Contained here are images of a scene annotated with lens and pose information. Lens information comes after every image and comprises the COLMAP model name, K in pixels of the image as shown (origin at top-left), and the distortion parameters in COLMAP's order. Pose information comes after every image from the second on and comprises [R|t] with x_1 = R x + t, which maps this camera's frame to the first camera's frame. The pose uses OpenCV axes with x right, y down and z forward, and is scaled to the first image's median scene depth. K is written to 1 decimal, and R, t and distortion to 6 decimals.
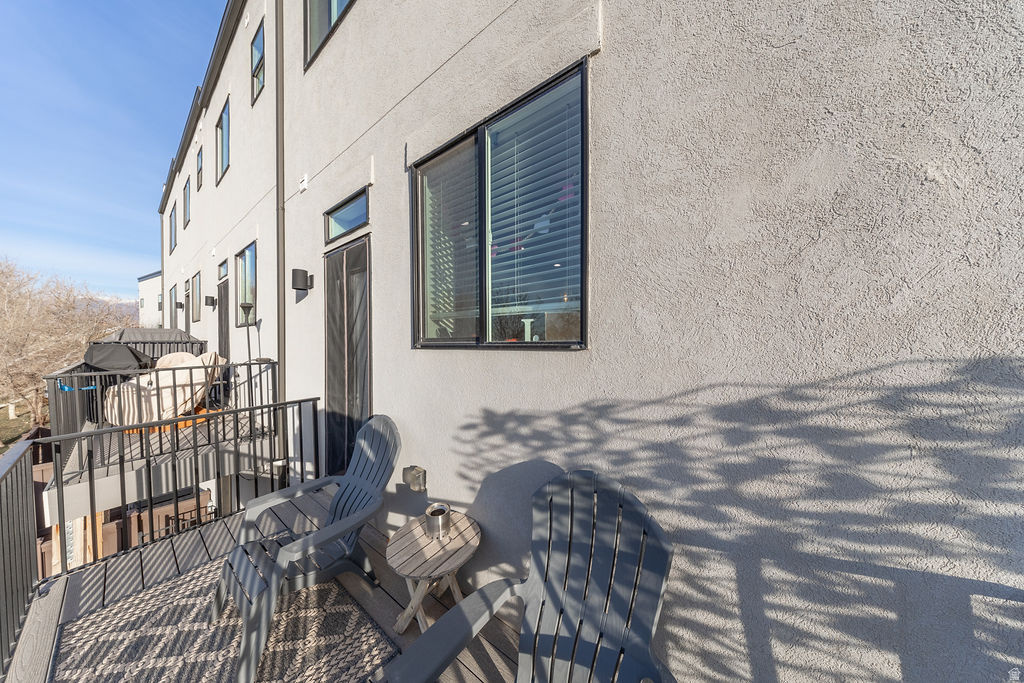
lens RADIAL K [[291.4, 0, 514.3], [0, 291.4, 344.5], [0, 0, 1]] dist [0.000573, 0.000033]
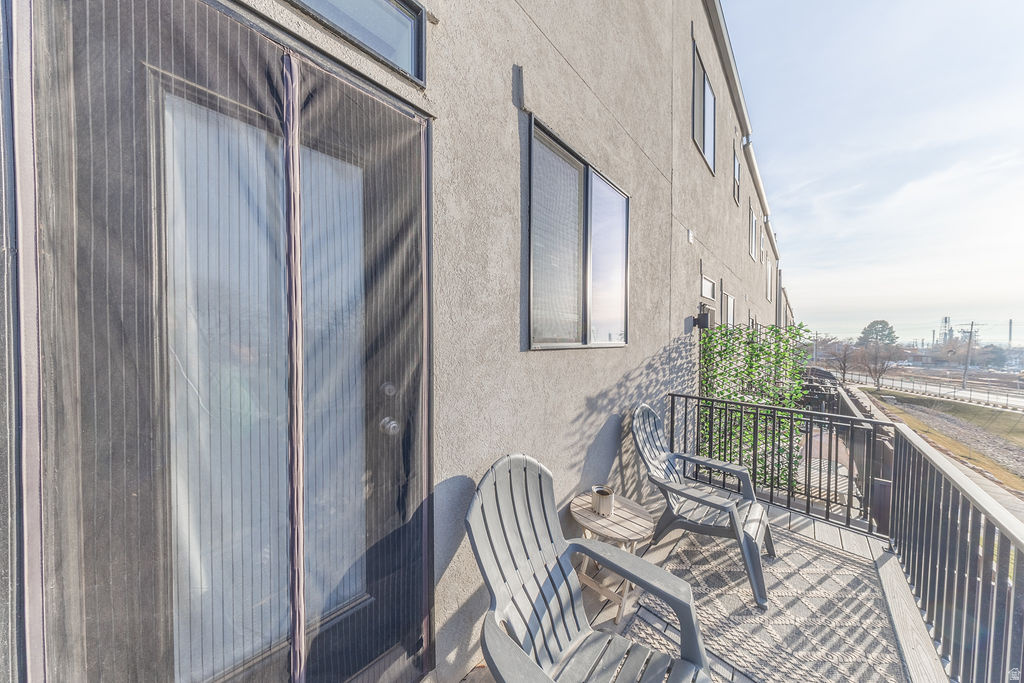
lens RADIAL K [[291.4, 0, 514.3], [0, 291.4, 344.5], [0, 0, 1]] dist [0.000573, 0.000033]
pose [[0.140069, -0.013085, 0.990055, -1.401586], [0.000842, 0.999914, 0.013096, -0.018913], [-0.990141, -0.001000, 0.140068, 1.163656]]
